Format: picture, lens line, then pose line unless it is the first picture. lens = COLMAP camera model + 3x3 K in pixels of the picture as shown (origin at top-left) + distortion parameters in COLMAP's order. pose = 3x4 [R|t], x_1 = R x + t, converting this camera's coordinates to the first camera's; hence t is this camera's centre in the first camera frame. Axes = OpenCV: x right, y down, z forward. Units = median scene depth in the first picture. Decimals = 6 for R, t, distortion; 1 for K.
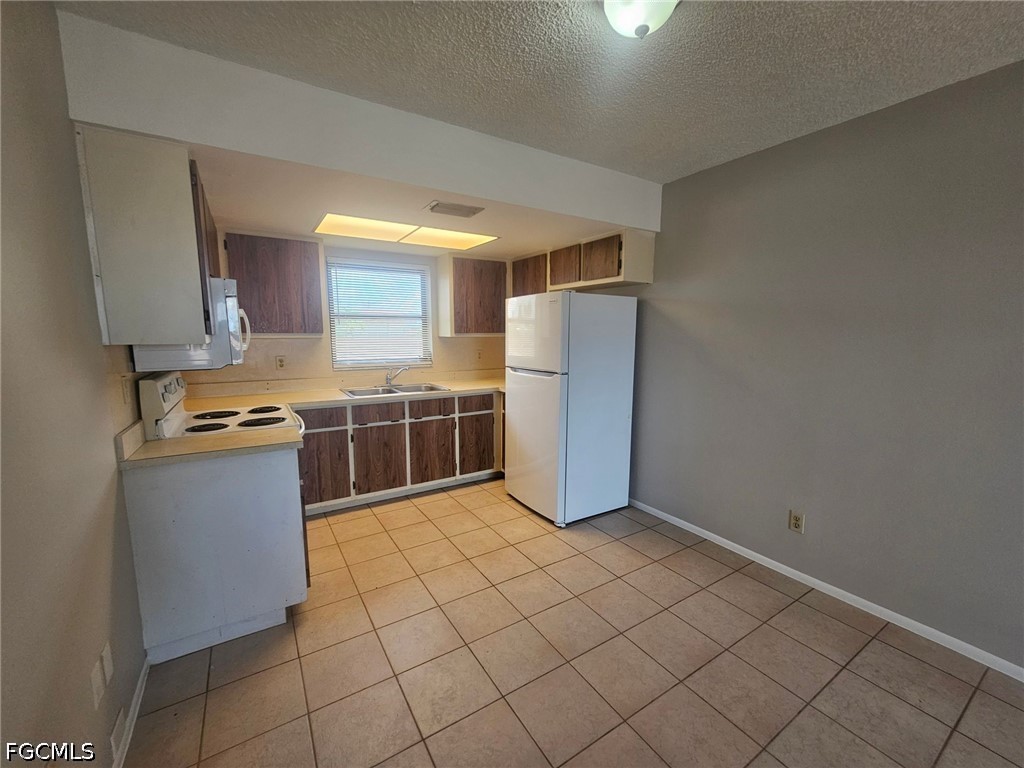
lens RADIAL K [[417.7, 0, 516.6], [0, 417.7, 387.5], [0, 0, 1]] dist [0.001372, 0.000316]
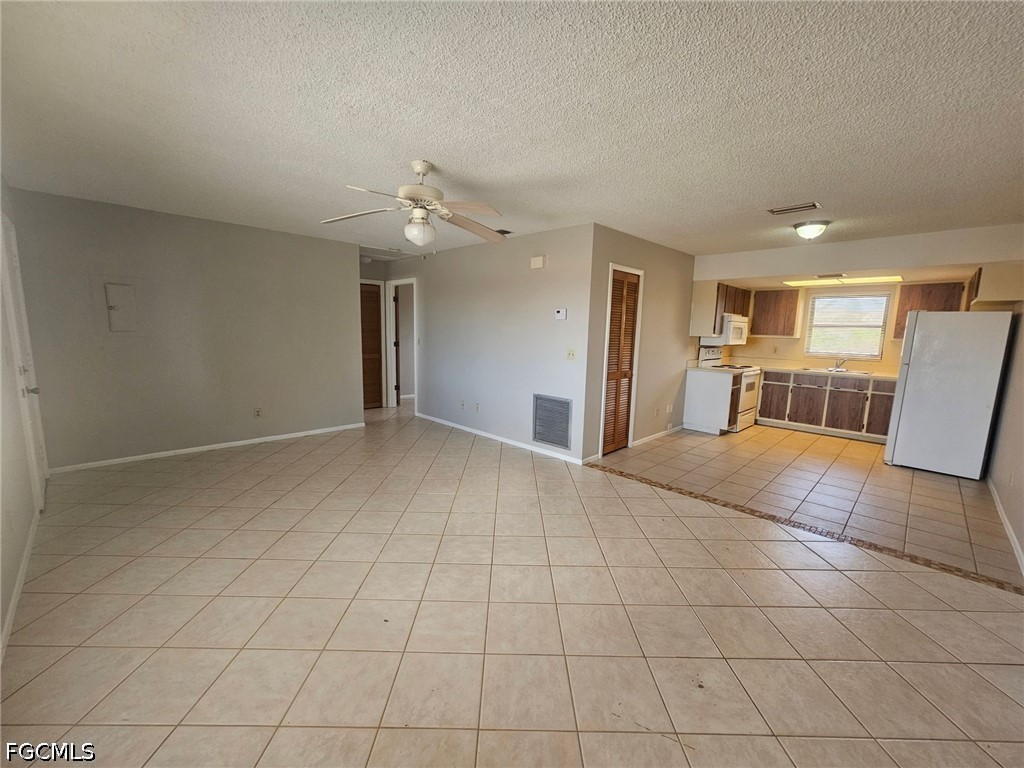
lens RADIAL K [[416.6, 0, 513.3], [0, 416.6, 389.9], [0, 0, 1]] dist [0.001382, 0.000523]
pose [[0.219155, 0.144895, -0.964871, 1.160986], [-0.151817, 0.981931, 0.112974, 0.094855], [0.963806, 0.121725, 0.237193, -0.676312]]
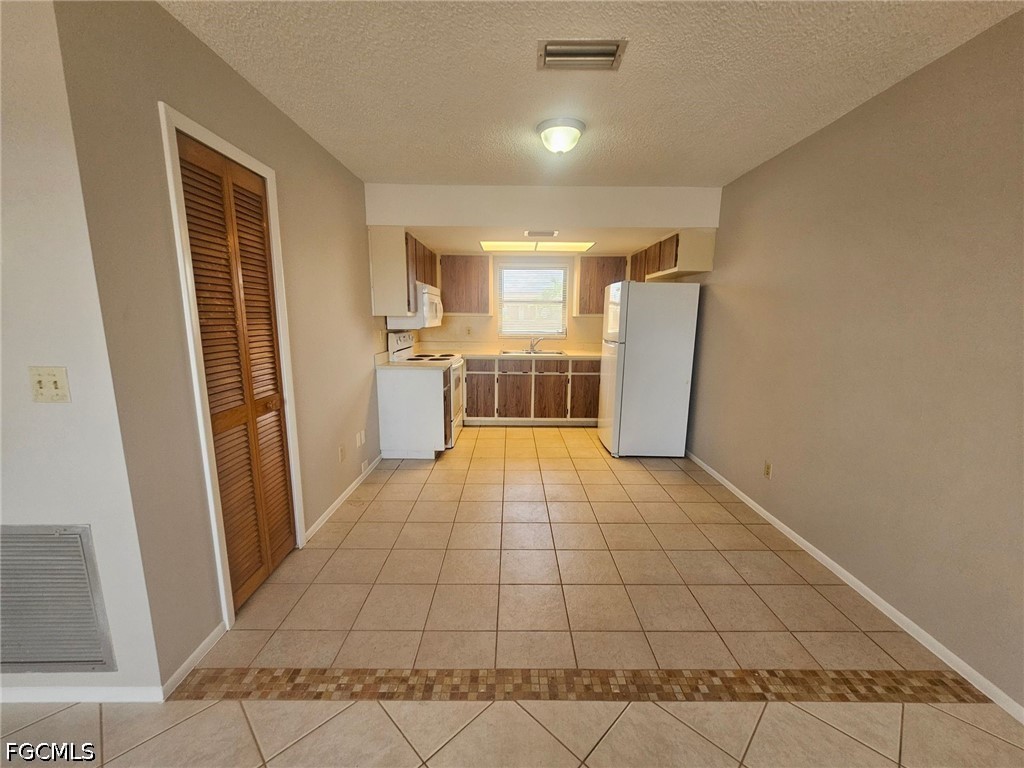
lens RADIAL K [[416.6, 0, 513.3], [0, 416.6, 389.9], [0, 0, 1]] dist [0.001382, 0.000523]
pose [[0.845153, 0.098981, -0.525281, 0.480473], [-0.076462, 0.994986, 0.064467, 0.051276], [0.529028, -0.014320, 0.848483, -0.296959]]
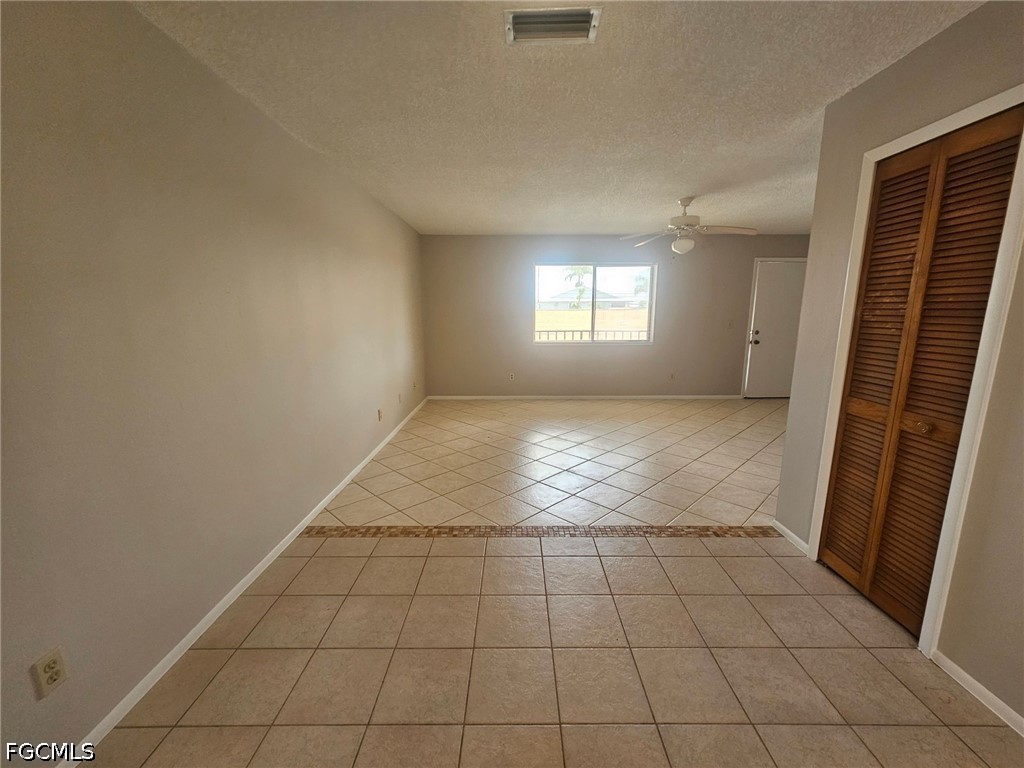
lens RADIAL K [[417.7, 0, 516.6], [0, 417.7, 387.5], [0, 0, 1]] dist [0.001372, 0.000316]
pose [[-0.844355, -0.100805, 0.526216, -0.033294], [0.068840, 0.953589, 0.293136, -0.088385], [-0.531343, 0.283735, -0.798228, 0.737842]]
